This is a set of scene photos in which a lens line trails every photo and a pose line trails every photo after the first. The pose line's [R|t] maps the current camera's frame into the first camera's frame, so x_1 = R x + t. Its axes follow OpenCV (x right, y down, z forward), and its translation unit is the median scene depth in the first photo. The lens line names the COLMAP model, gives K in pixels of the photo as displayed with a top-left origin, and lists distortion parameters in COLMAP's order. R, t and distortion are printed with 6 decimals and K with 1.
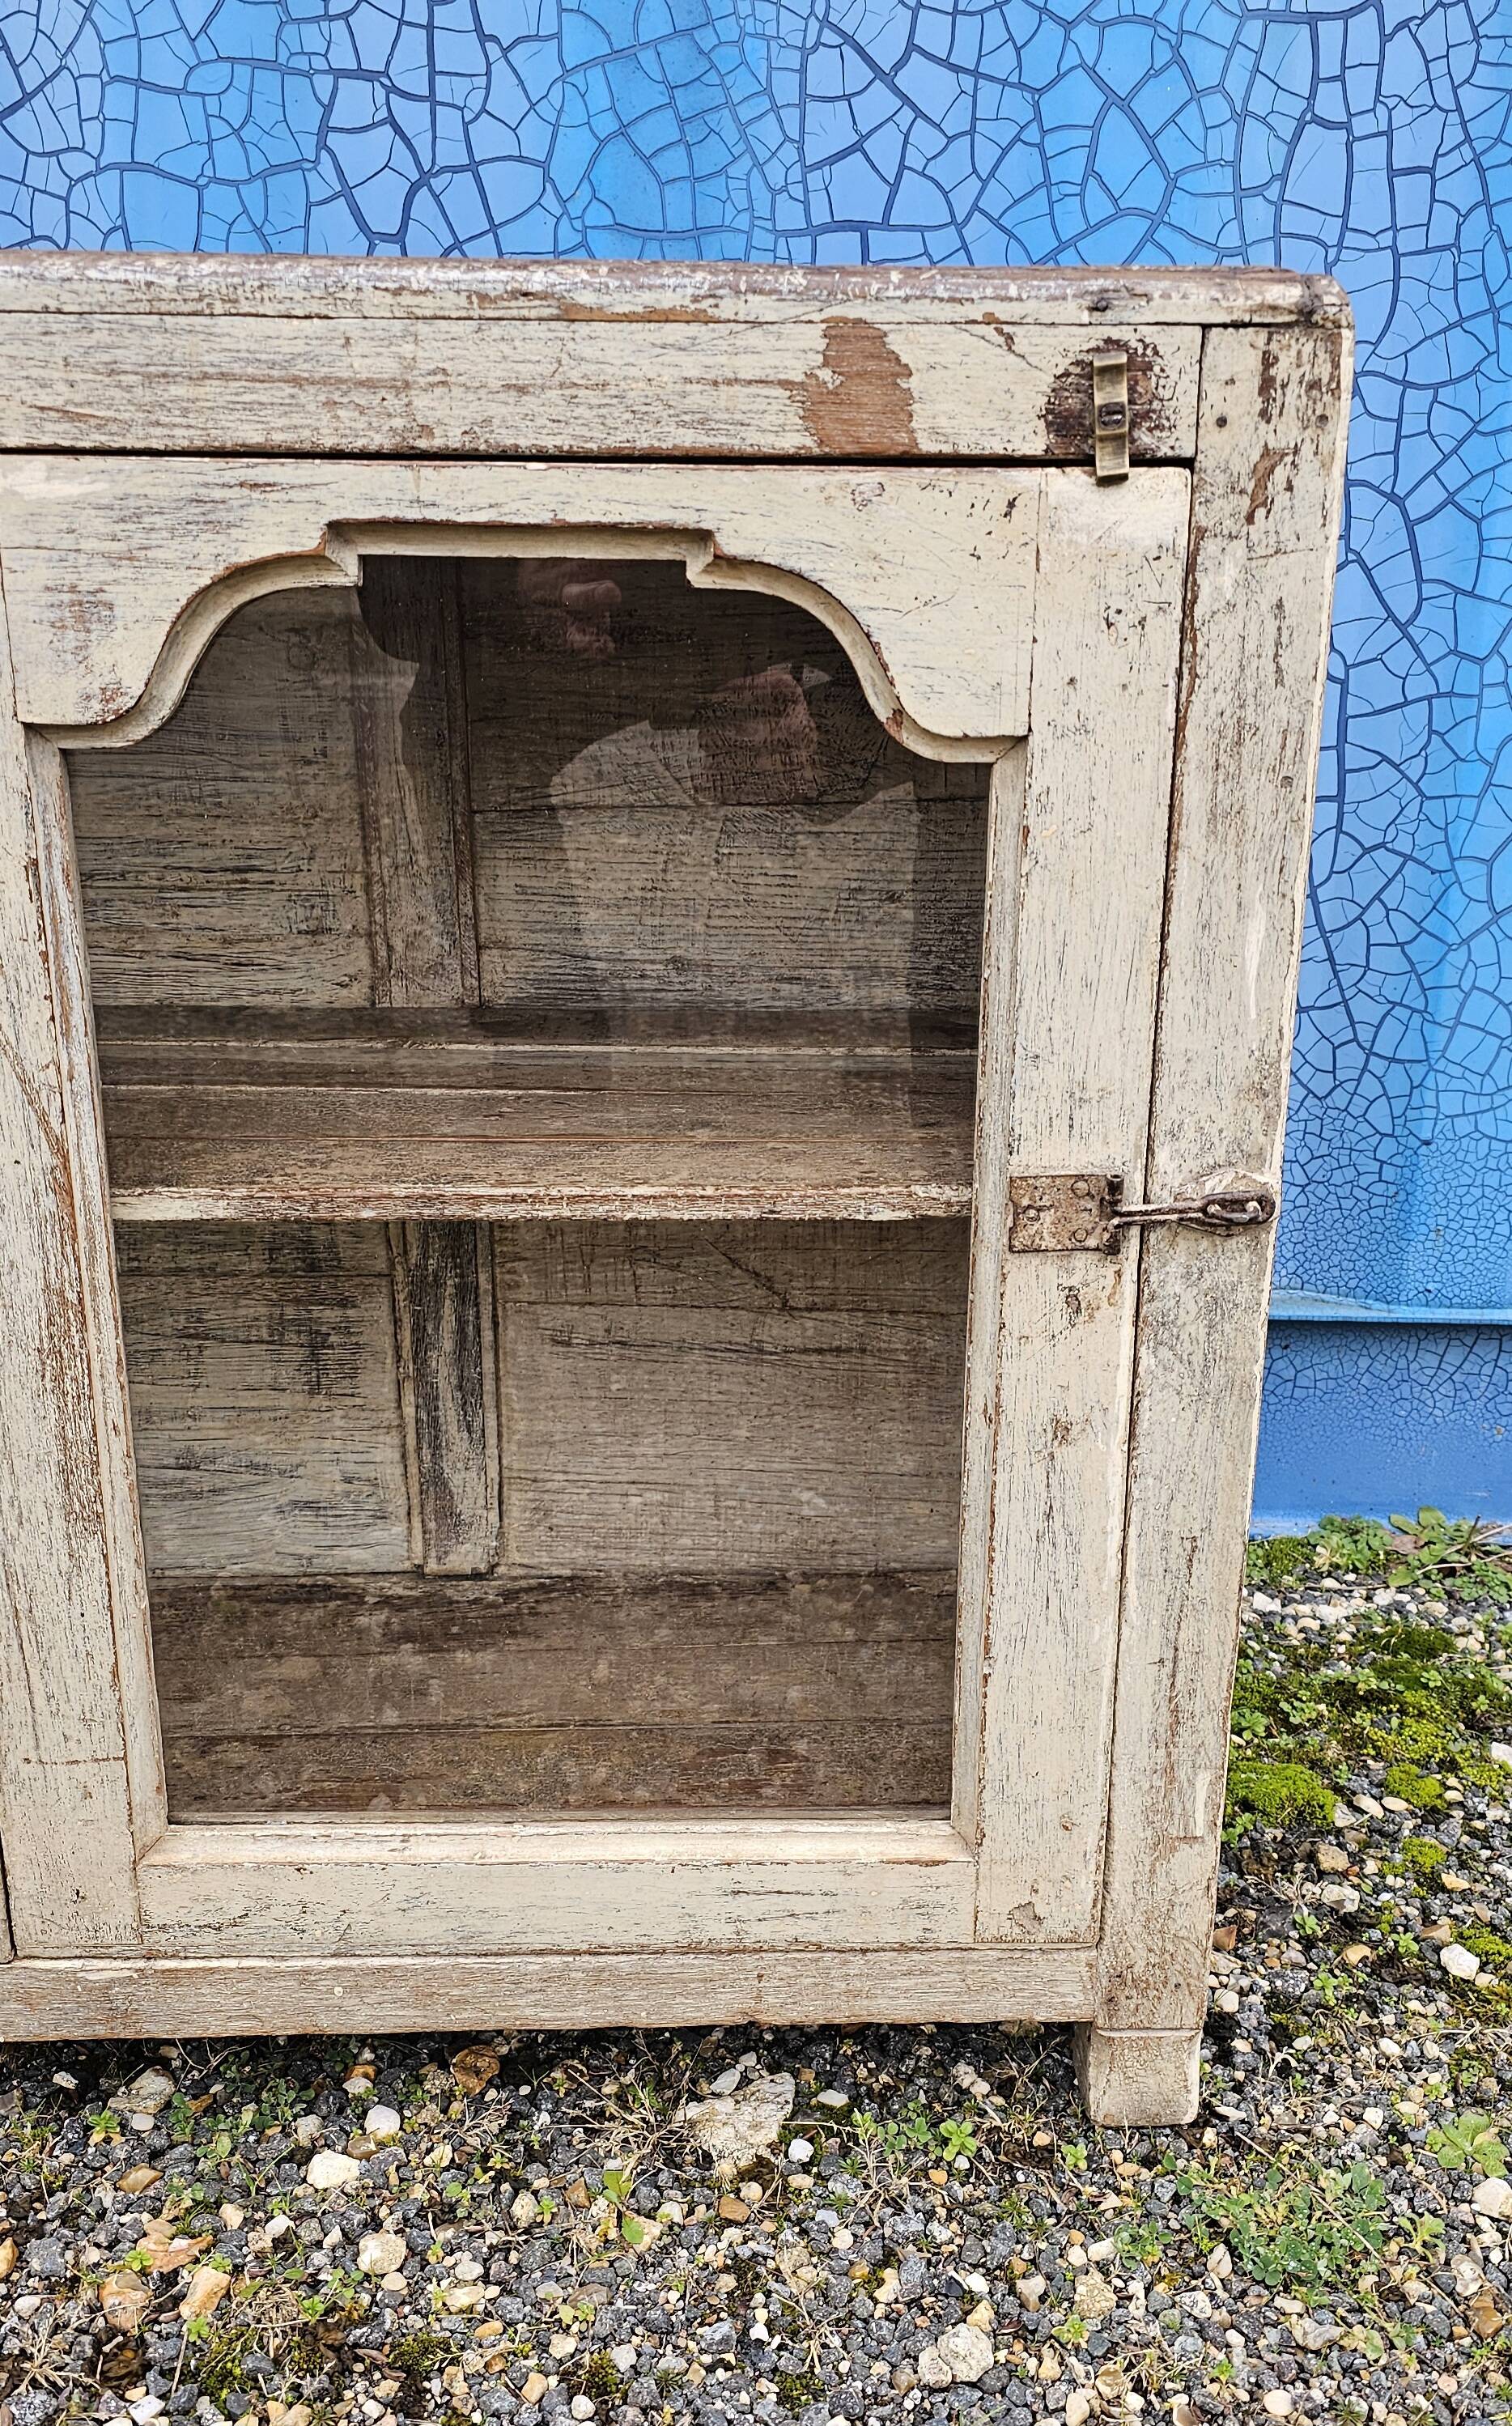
lens RADIAL K [[2172.5, 0, 797.7], [0, 2172.5, 1280.6], [0, 0, 1]] dist [0.058943, -0.059660]
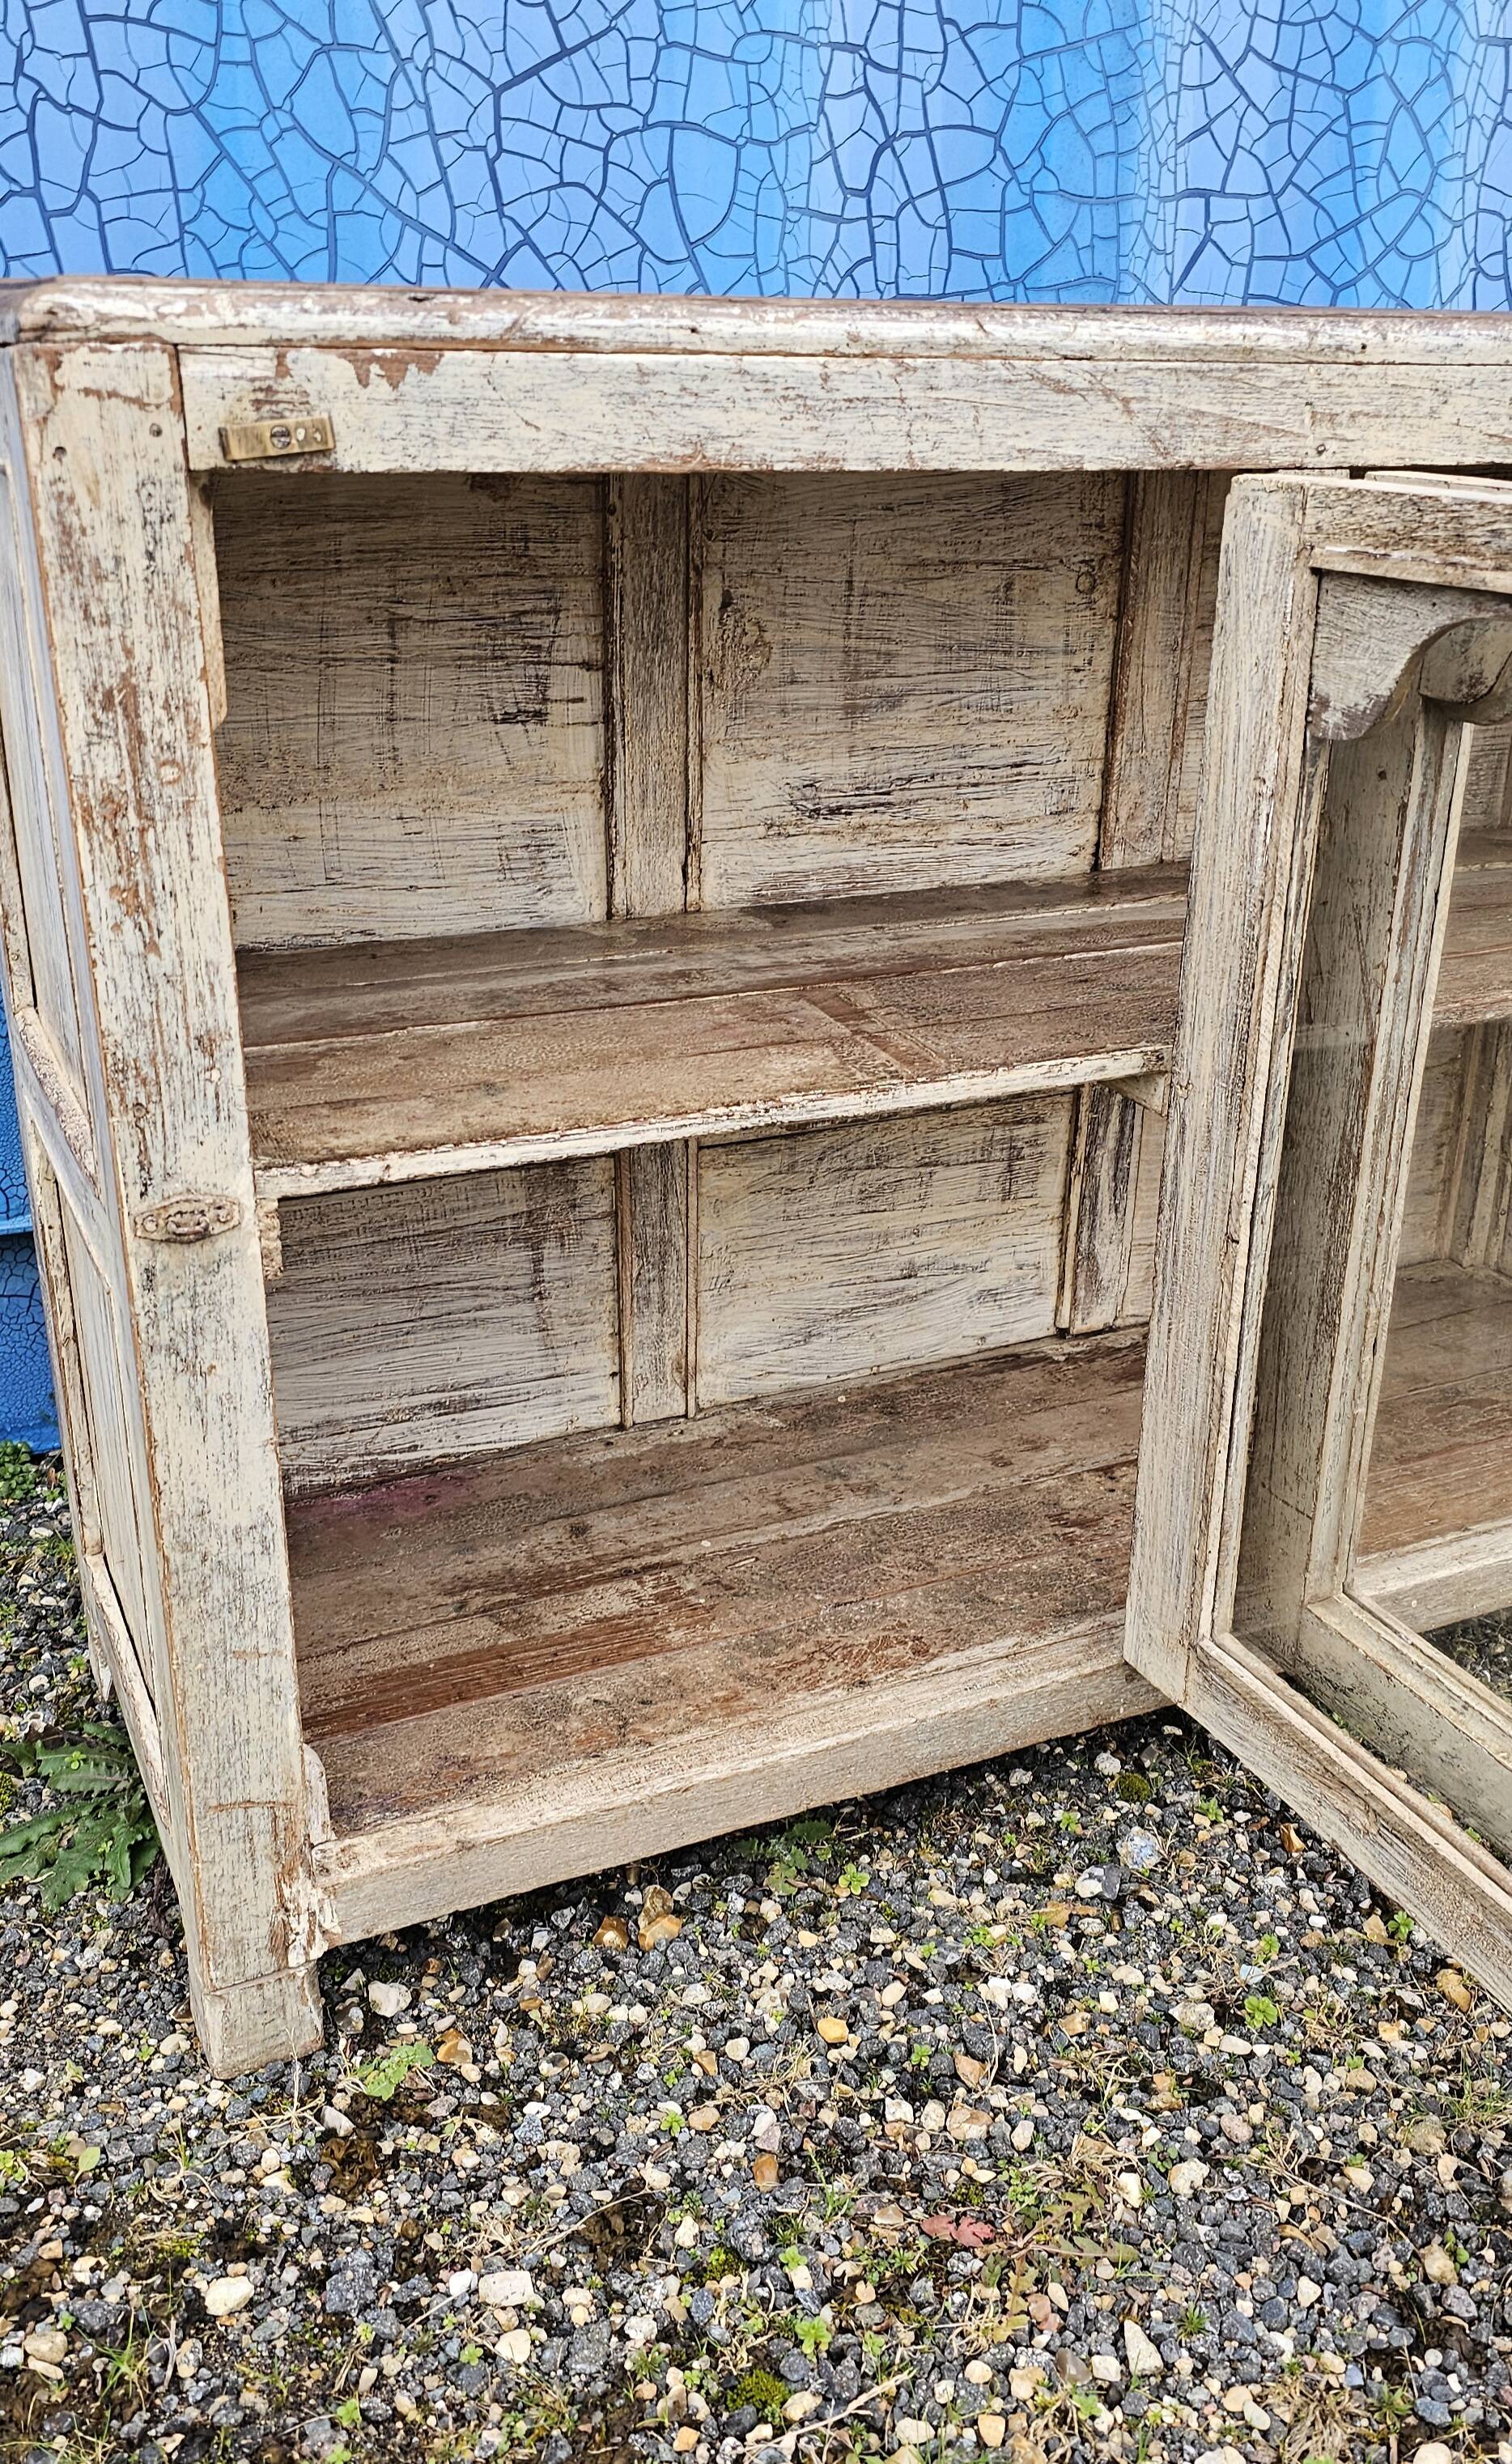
lens RADIAL K [[2169.5, 0, 806.5], [0, 2169.5, 1245.3], [0, 0, 1]] dist [0.064159, -0.061965]
pose [[0.909679, -0.153932, 0.385732, -0.983769], [0.127295, 0.987416, 0.093840, -0.061925], [-0.395323, -0.036263, 0.917826, -0.071455]]
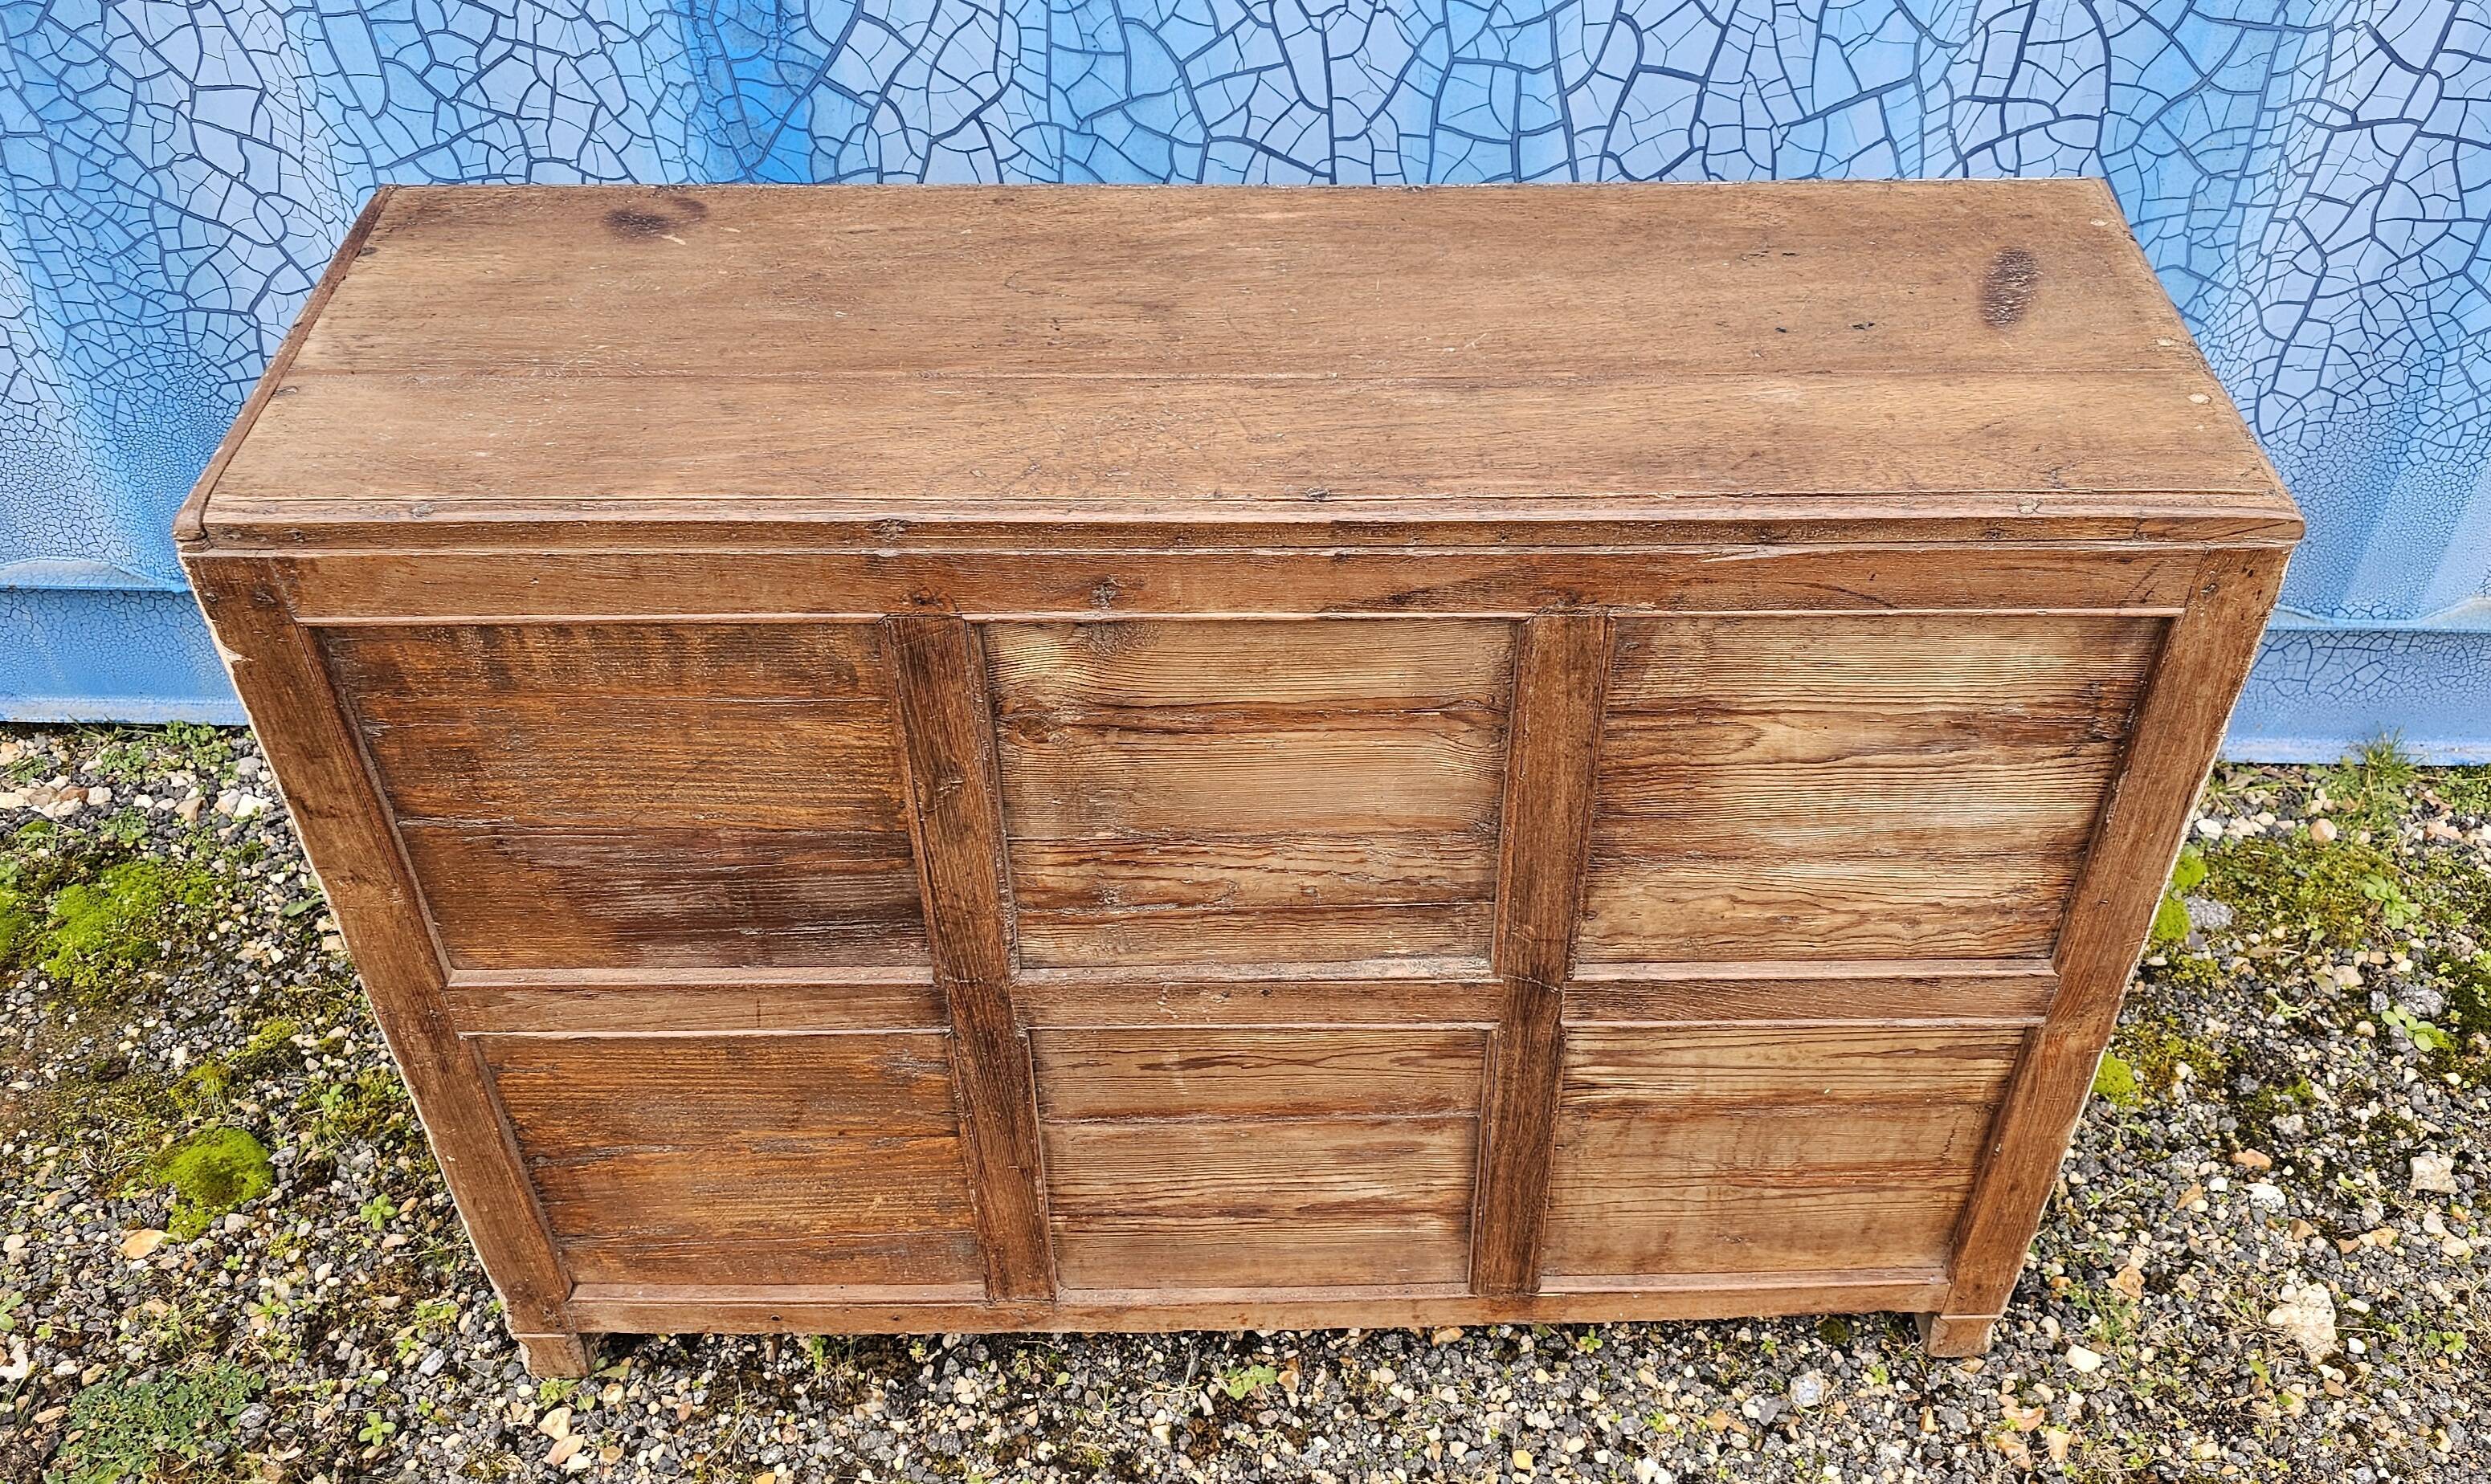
lens RADIAL K [[2156.0, 0, 1305.2], [0, 2156.0, 756.4], [0, 0, 1]] dist [0.063991, -0.060761]
pose [[0.999955, 0.001238, -0.009415, -0.767711], [0.002695, 0.913684, 0.406417, -0.677875], [0.009106, -0.406425, 0.913639, -0.340448]]
